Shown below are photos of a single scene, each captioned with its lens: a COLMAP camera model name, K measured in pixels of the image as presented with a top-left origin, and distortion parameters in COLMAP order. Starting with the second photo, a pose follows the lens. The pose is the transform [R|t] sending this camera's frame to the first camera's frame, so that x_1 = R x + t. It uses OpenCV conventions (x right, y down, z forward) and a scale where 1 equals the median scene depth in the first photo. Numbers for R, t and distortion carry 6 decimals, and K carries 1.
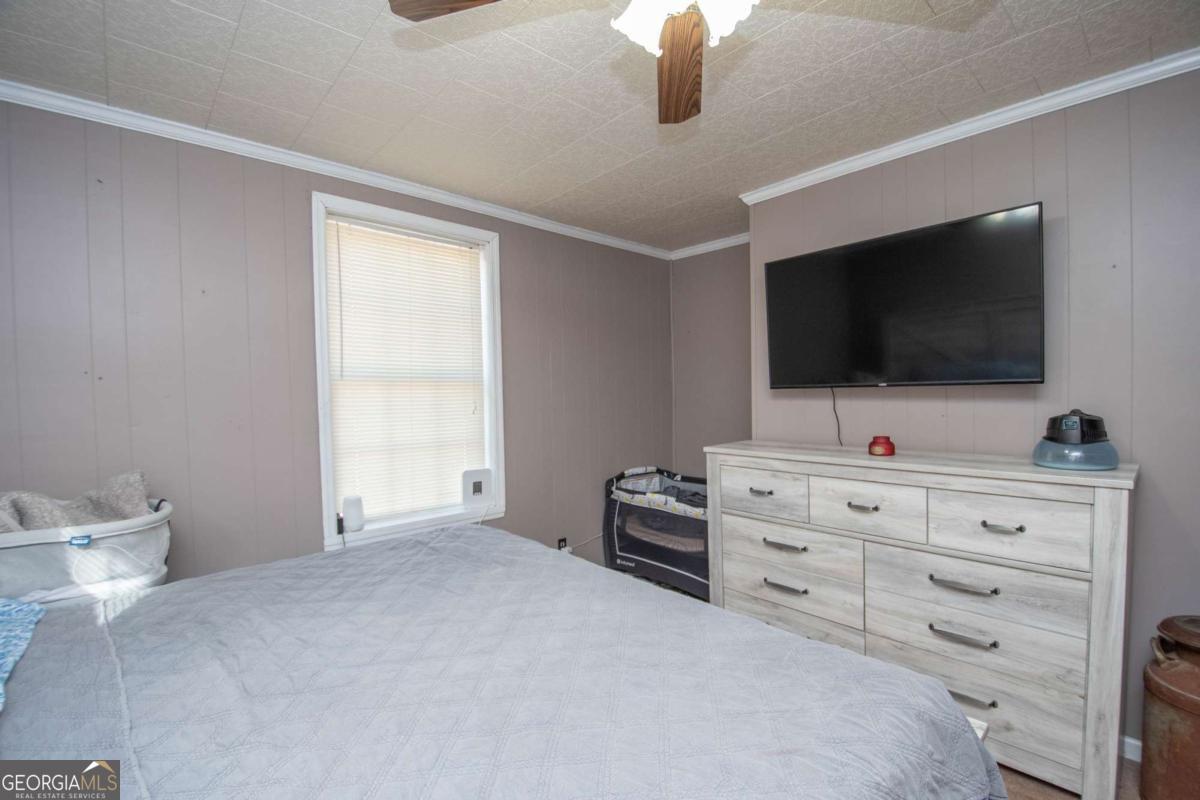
lens RADIAL K [[530.7, 0, 597.3], [0, 530.7, 415.3], [0, 0, 1]] dist [-0.019436, -0.000900]
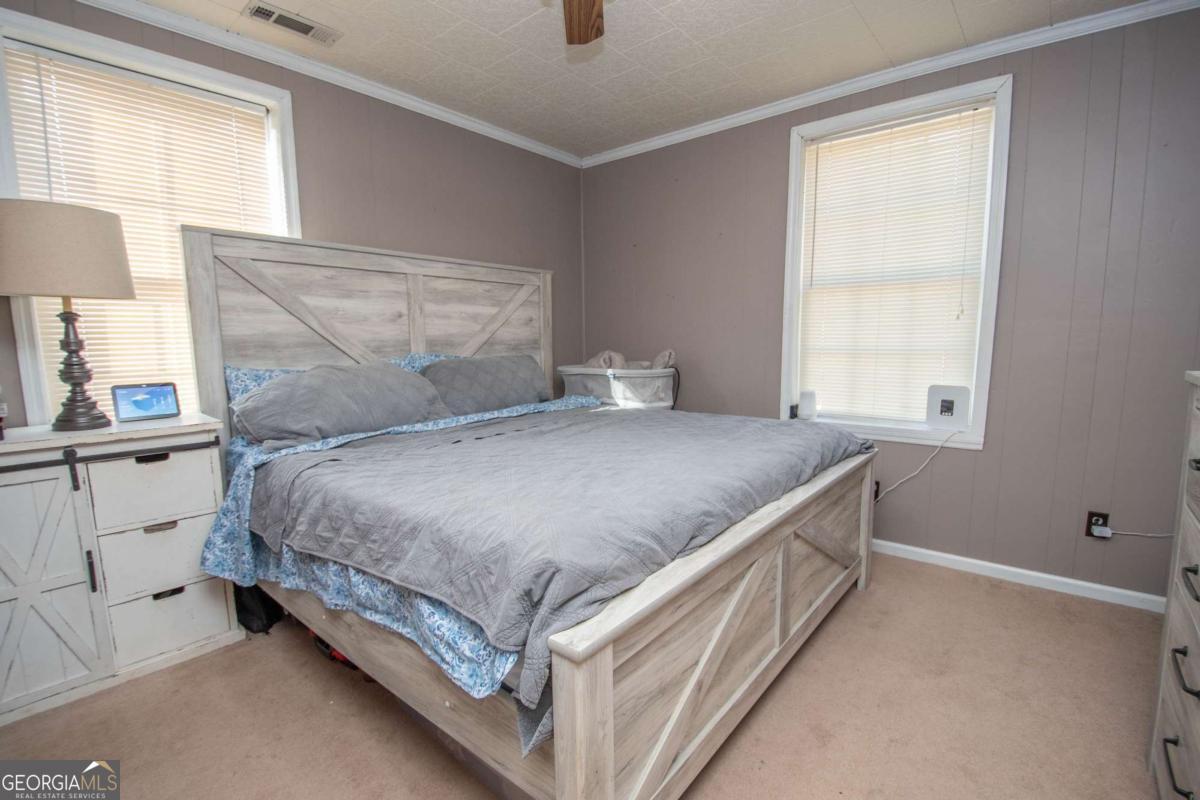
lens RADIAL K [[530.7, 0, 597.3], [0, 530.7, 415.3], [0, 0, 1]] dist [-0.019436, -0.000900]
pose [[0.110123, 0.159775, -0.980992, 0.592130], [-0.025531, 0.987124, 0.157908, 0.033276], [0.993590, 0.007656, 0.112784, 0.377849]]
